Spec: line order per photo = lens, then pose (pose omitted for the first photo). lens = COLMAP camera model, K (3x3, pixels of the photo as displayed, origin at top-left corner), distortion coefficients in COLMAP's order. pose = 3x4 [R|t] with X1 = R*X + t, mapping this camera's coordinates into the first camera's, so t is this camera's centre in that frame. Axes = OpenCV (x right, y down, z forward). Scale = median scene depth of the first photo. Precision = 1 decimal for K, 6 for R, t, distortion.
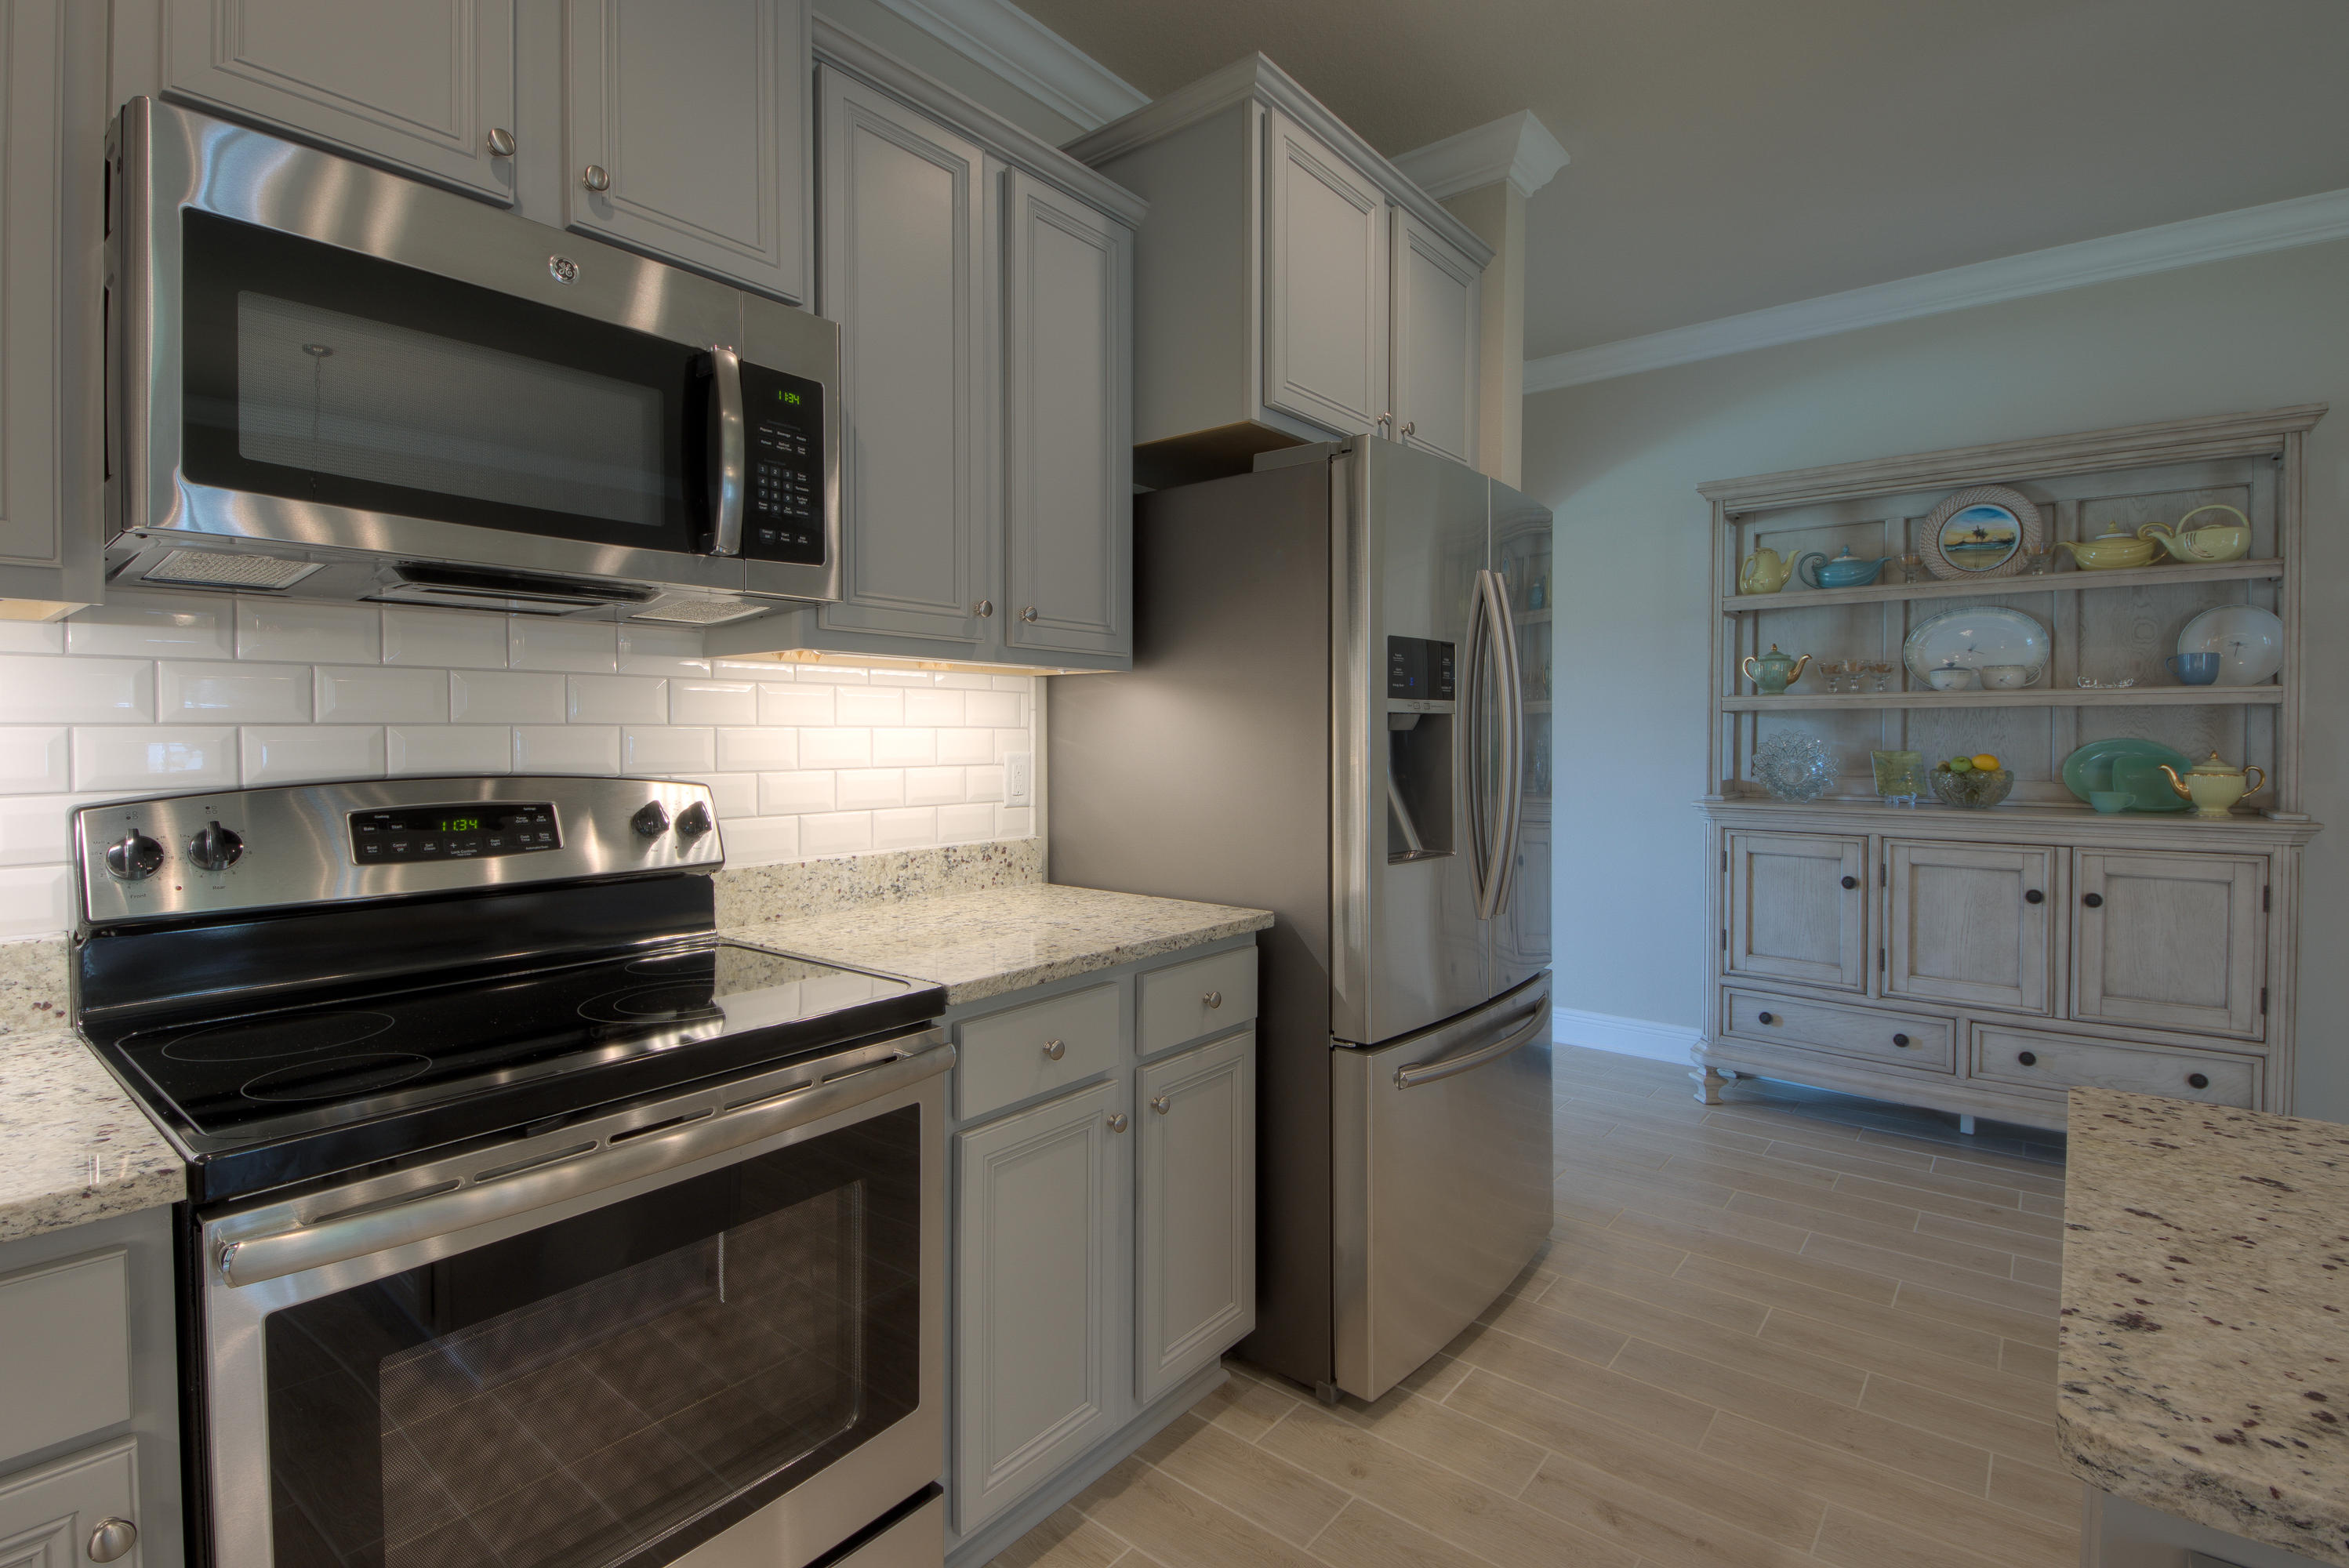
lens RADIAL K [[1104.9, 0, 1161.0], [0, 1104.9, 739.8], [0, 0, 1]] dist [0.004773, -0.003440]
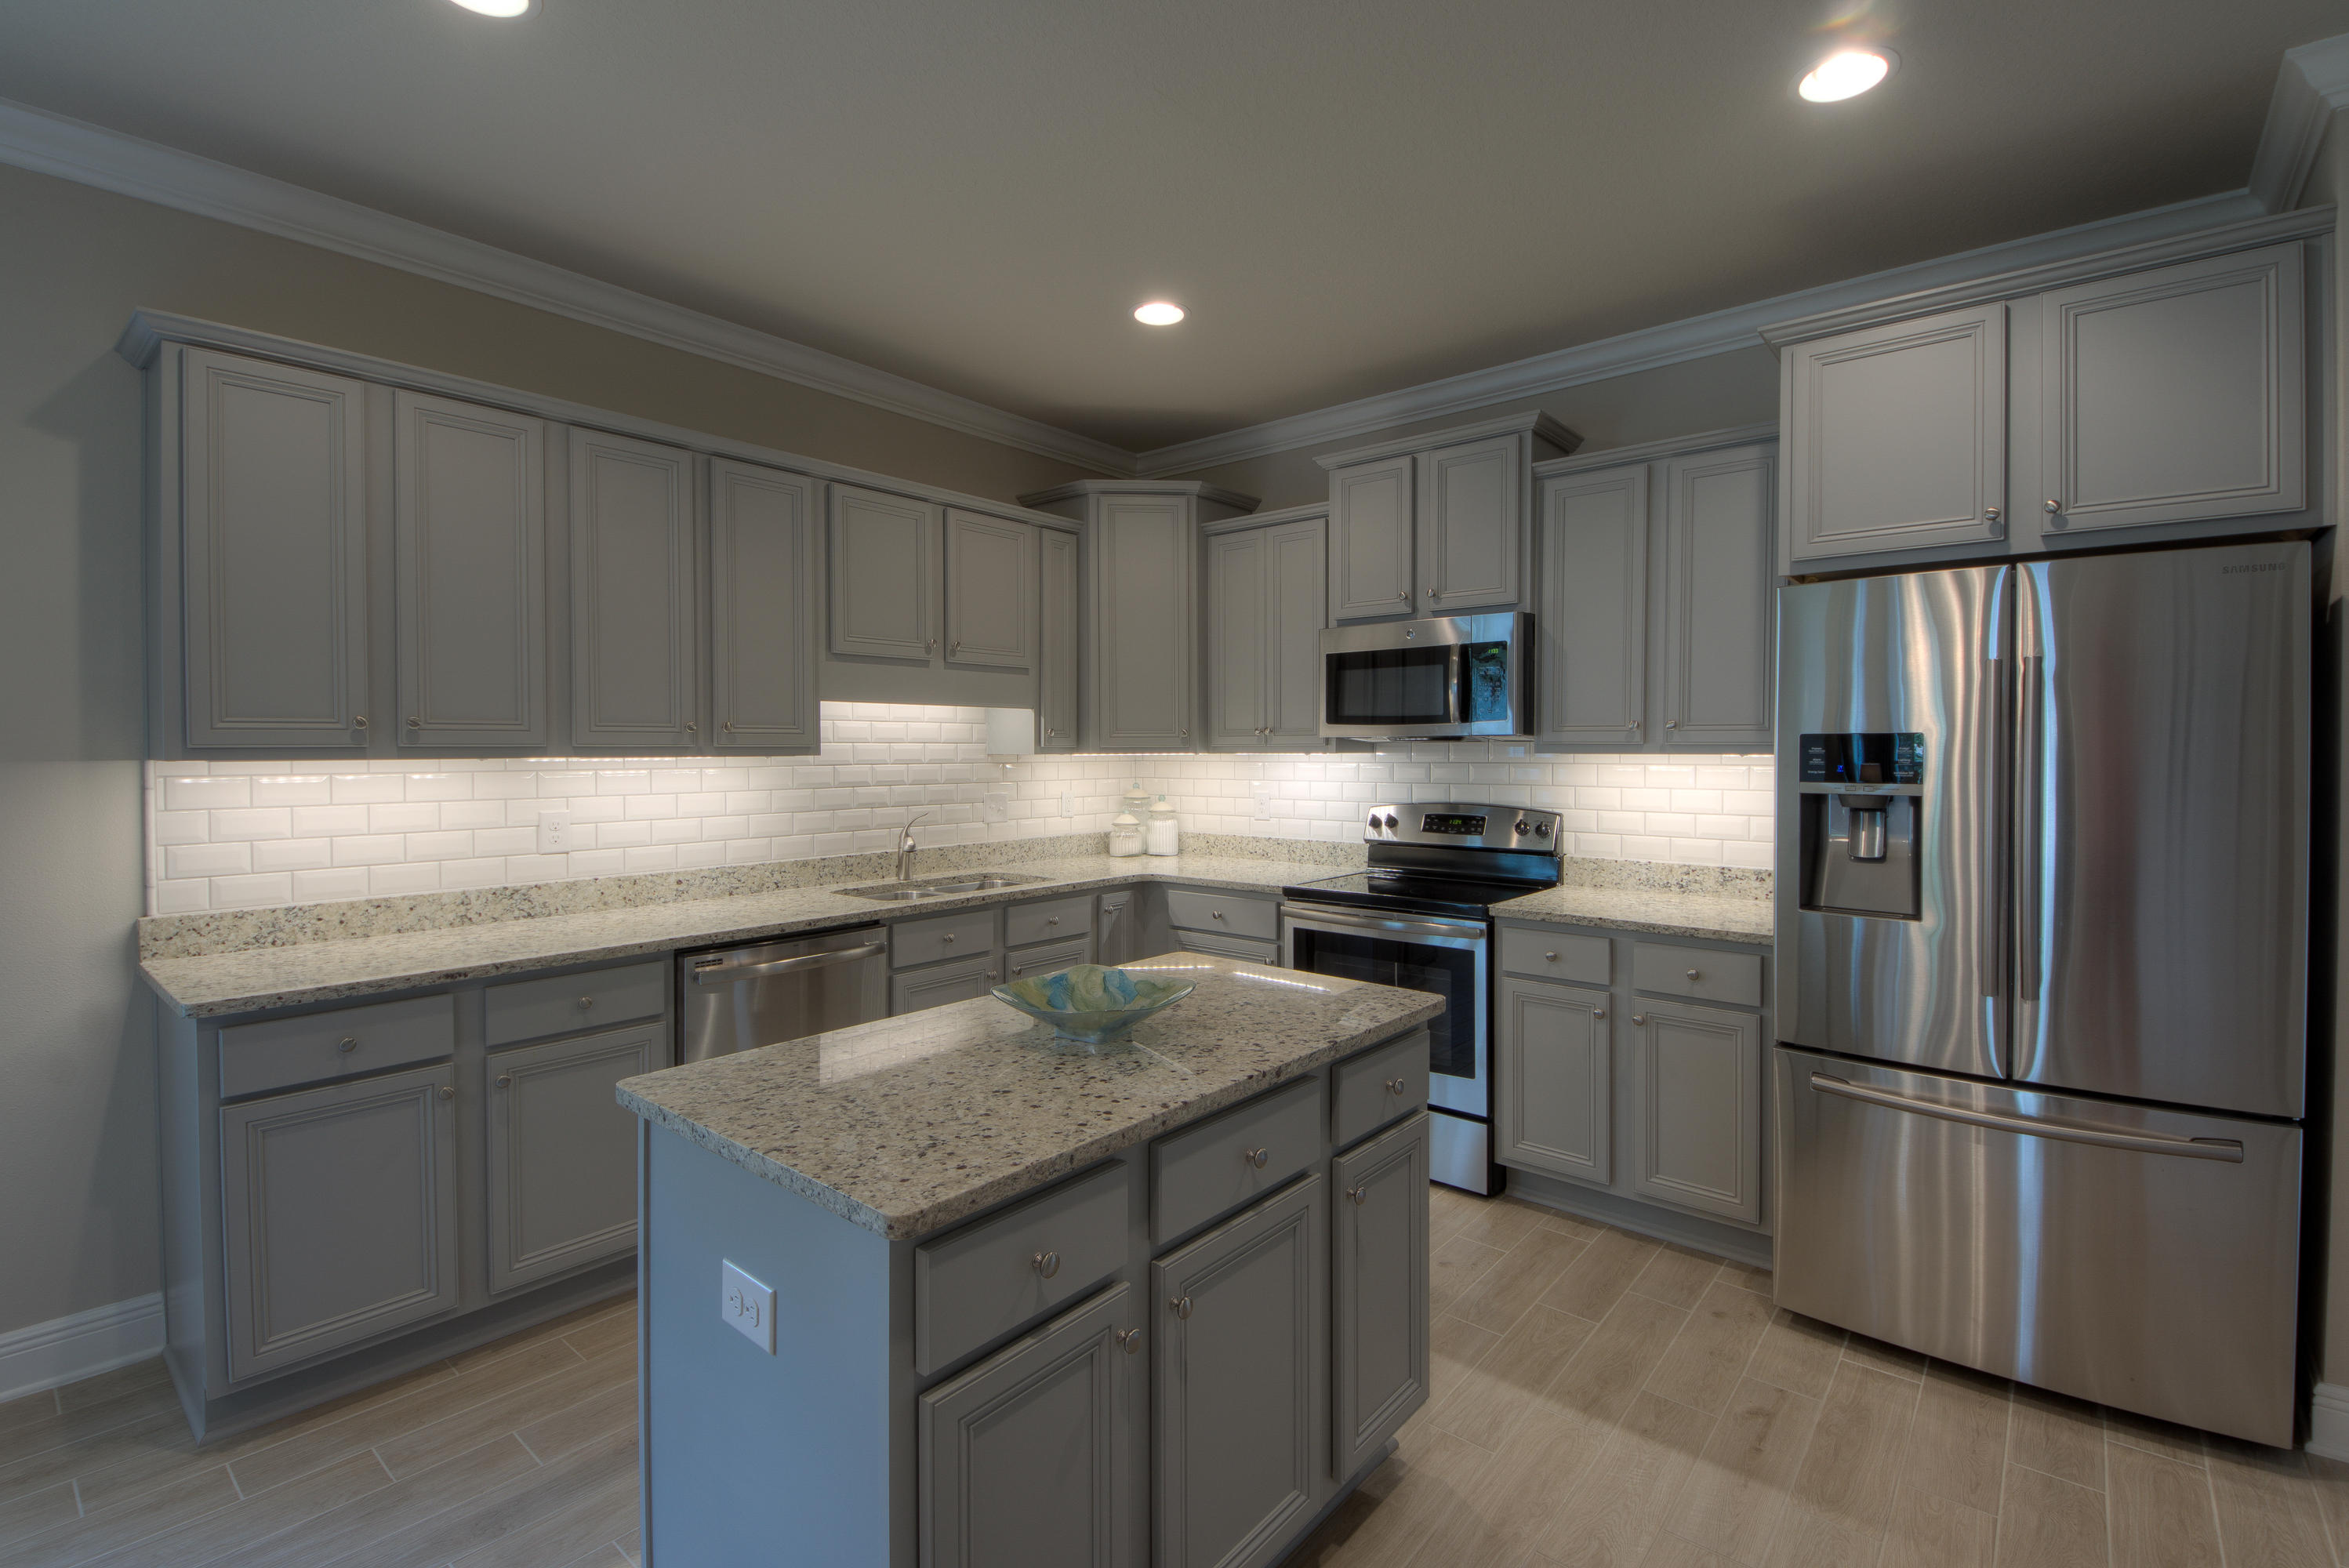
lens RADIAL K [[1083.8, 0, 1186.1], [0, 1083.8, 769.5], [0, 0, 1]] dist [0.011250, -0.005831]
pose [[-0.015979, 0.020343, -0.999665, 1.530181], [-0.004819, 0.999780, 0.020422, -0.076730], [0.999861, 0.005144, -0.015877, 0.304210]]
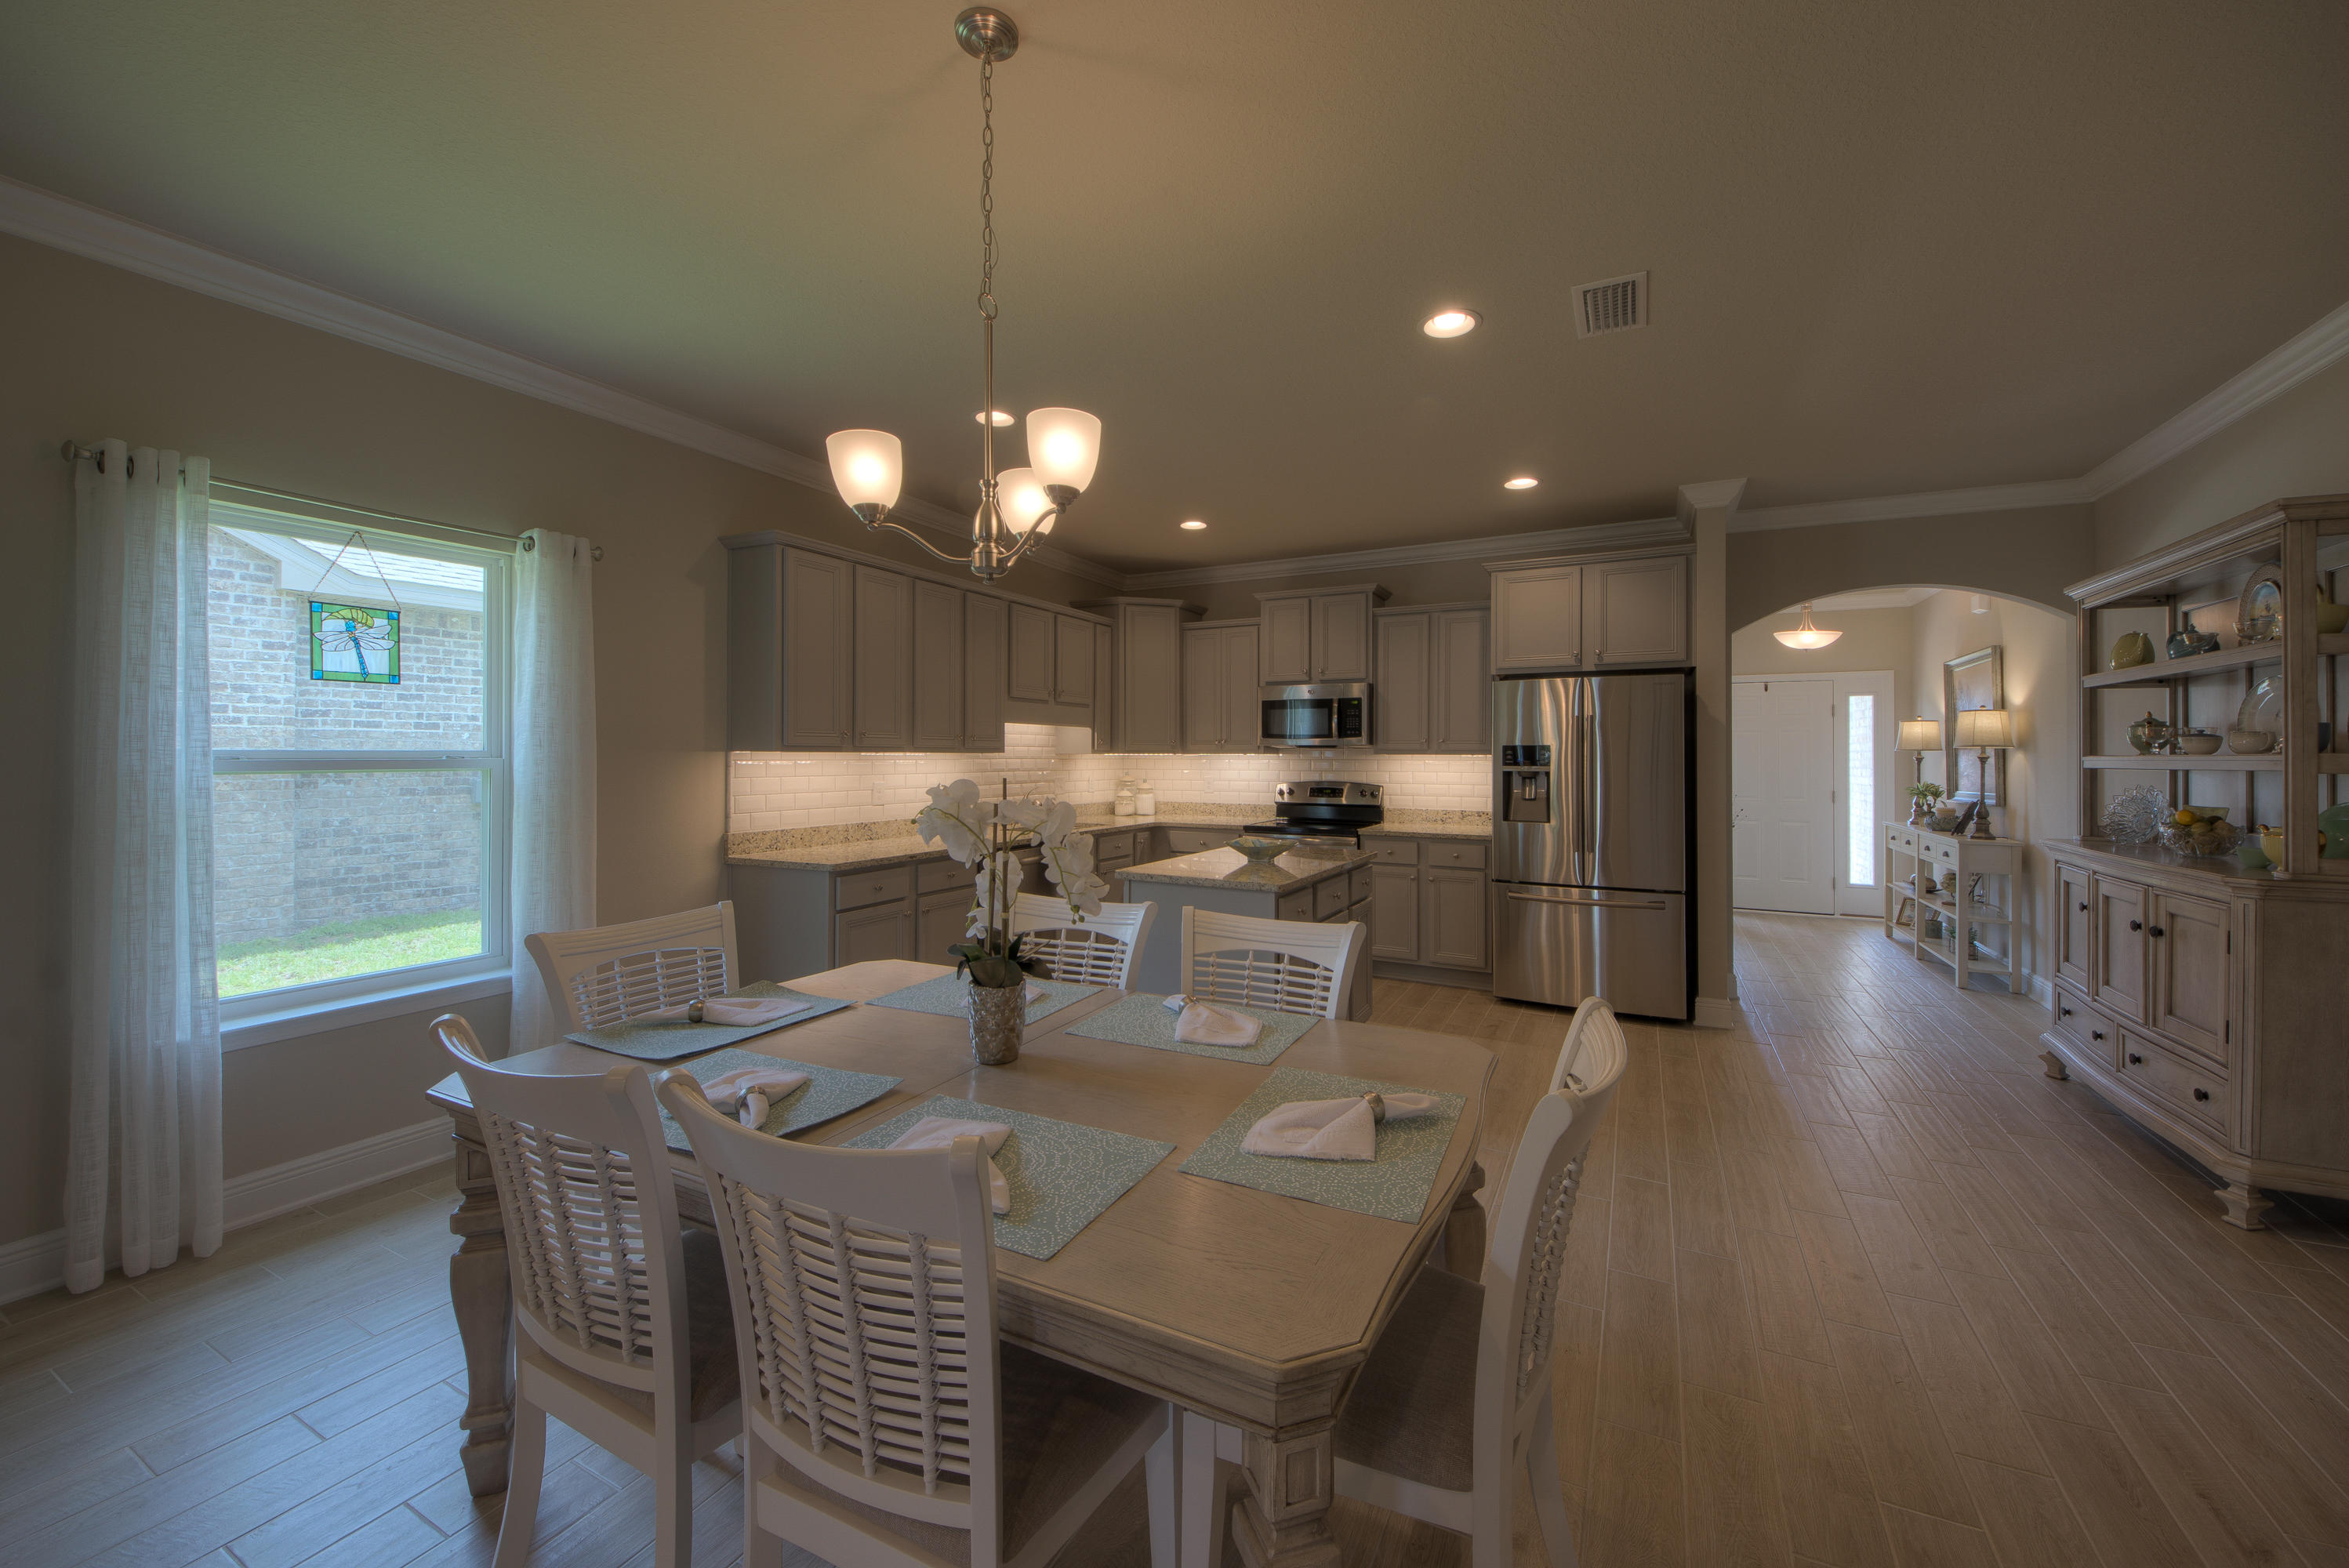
lens RADIAL K [[909.4, 0, 1164.1], [0, 909.4, 759.6], [0, 0, 1]] dist [-0.001840, -0.006676]
pose [[0.190344, 0.004801, -0.981706, 2.516243], [-0.011140, 0.999934, 0.002731, -0.052860], [0.981654, 0.010416, 0.190385, -0.387439]]
